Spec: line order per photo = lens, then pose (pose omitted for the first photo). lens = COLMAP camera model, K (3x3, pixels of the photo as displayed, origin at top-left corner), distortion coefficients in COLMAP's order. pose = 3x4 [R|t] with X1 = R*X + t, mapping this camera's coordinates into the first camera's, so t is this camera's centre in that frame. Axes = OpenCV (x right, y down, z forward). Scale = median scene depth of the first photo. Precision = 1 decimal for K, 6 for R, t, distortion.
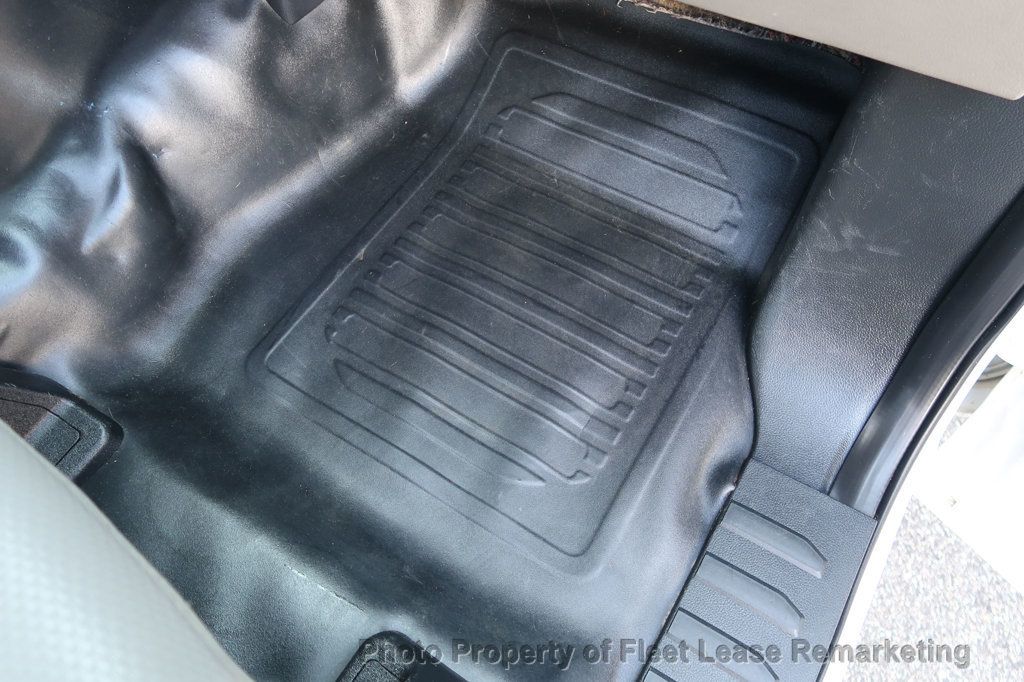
lens RADIAL K [[705.6, 0, 509.9], [0, 705.6, 340.3], [0, 0, 1]] dist [-0.024283, 0.003093]
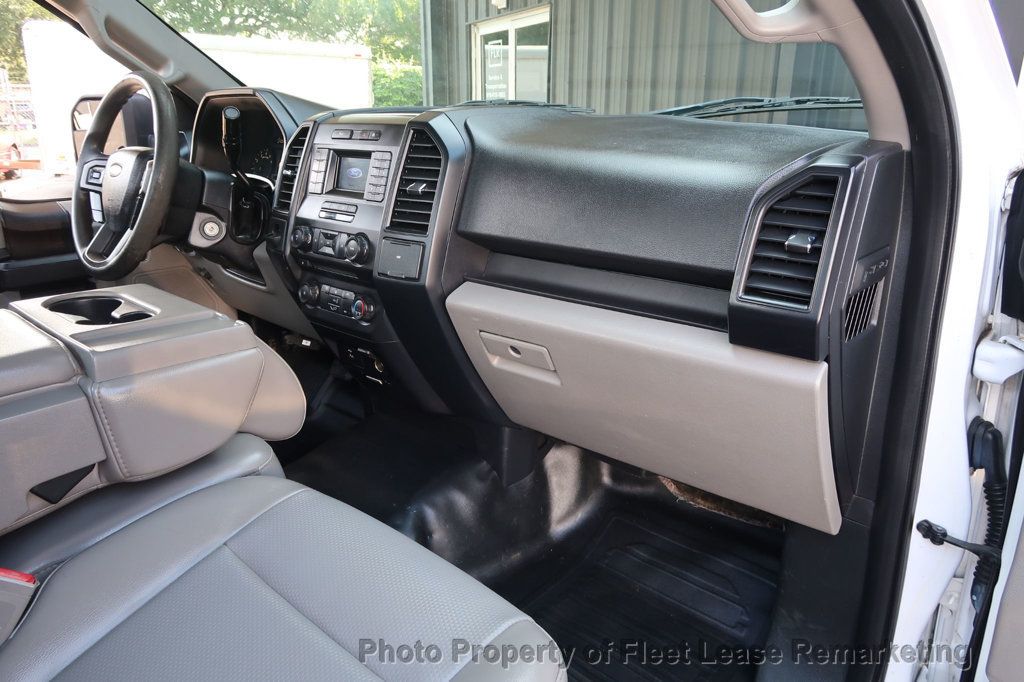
lens RADIAL K [[705.6, 0, 509.9], [0, 705.6, 340.3], [0, 0, 1]] dist [-0.024283, 0.003093]
pose [[0.985522, 0.087399, -0.145284, -0.046872], [-0.161039, 0.750562, -0.640877, 0.469534], [0.053032, 0.654995, 0.753770, -0.706605]]
